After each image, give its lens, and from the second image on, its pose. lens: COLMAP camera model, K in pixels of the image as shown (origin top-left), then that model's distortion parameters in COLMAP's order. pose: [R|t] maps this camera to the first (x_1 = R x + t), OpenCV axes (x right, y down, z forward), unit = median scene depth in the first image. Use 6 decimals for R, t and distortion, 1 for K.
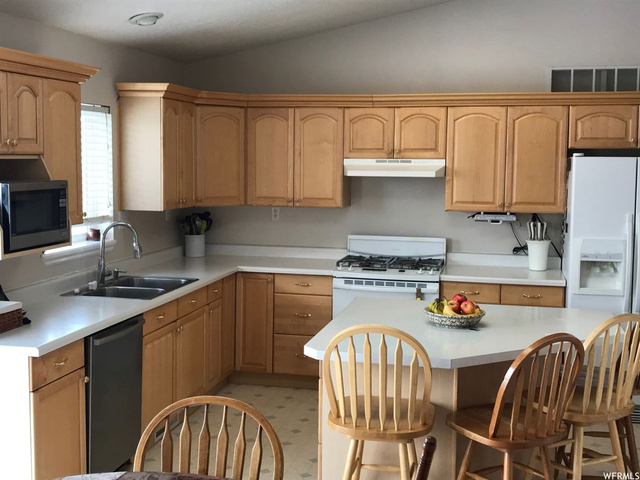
lens RADIAL K [[817.7, 0, 320.0], [0, 817.7, 240.0], [0, 0, 1]] dist [0.163487, -0.760114]
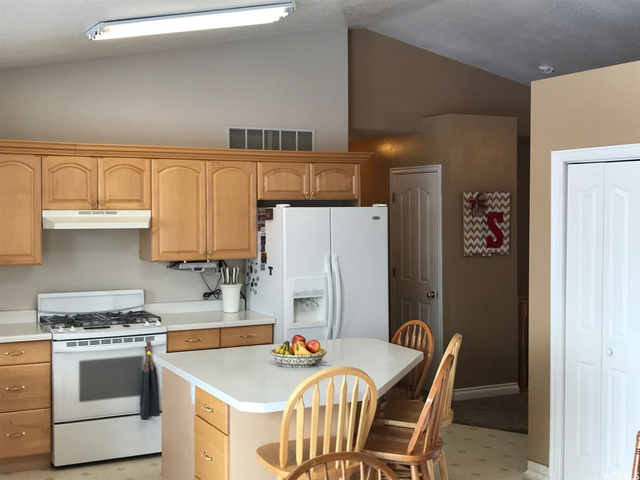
lens RADIAL K [[817.7, 0, 320.0], [0, 817.7, 240.0], [0, 0, 1]] dist [0.163487, -0.760114]
pose [[0.753203, -0.033464, 0.656936, -0.351761], [0.073763, 0.996703, -0.033801, -0.012948], [-0.653639, 0.073916, 0.753188, 0.112271]]
